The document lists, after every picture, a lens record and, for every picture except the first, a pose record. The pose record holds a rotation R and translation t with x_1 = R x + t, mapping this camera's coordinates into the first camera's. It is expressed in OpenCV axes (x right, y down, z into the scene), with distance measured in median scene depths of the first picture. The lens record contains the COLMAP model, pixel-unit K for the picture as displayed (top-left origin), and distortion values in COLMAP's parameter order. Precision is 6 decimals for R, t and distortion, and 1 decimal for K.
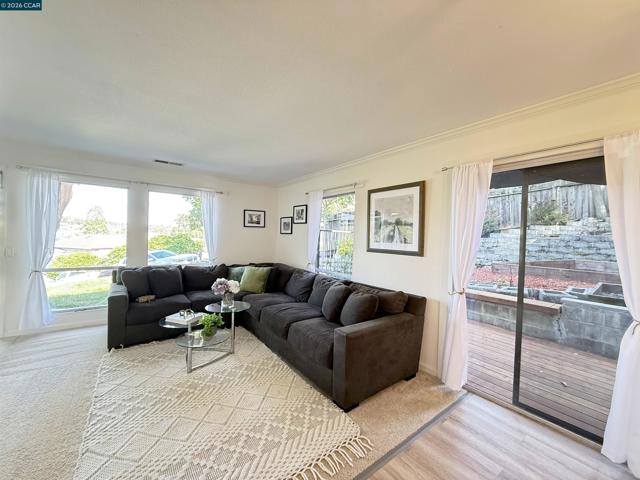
lens RADIAL K [[257.2, 0, 320.0], [0, 257.2, 240.0], [0, 0, 1]] dist [-0.001067, 0.000149]
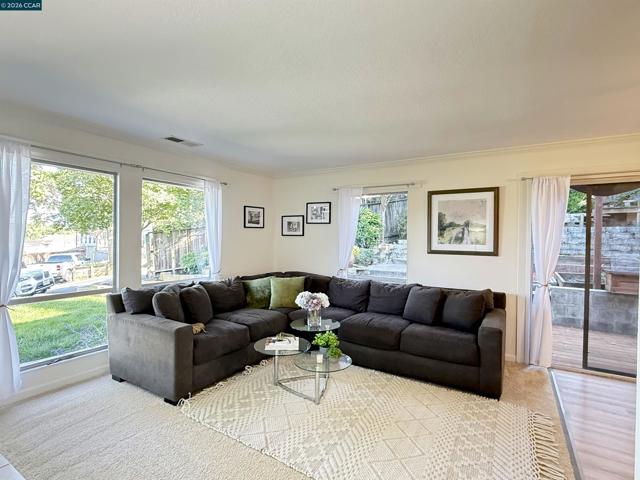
lens RADIAL K [[323.8, 0, 320.0], [0, 323.8, 240.0], [0, 0, 1]] dist [0.000337, 0.000152]
pose [[0.926620, -0.020833, 0.375421, -0.711454], [0.019889, 0.999782, 0.006388, -0.024491], [-0.375472, 0.001547, 0.926833, 0.004441]]
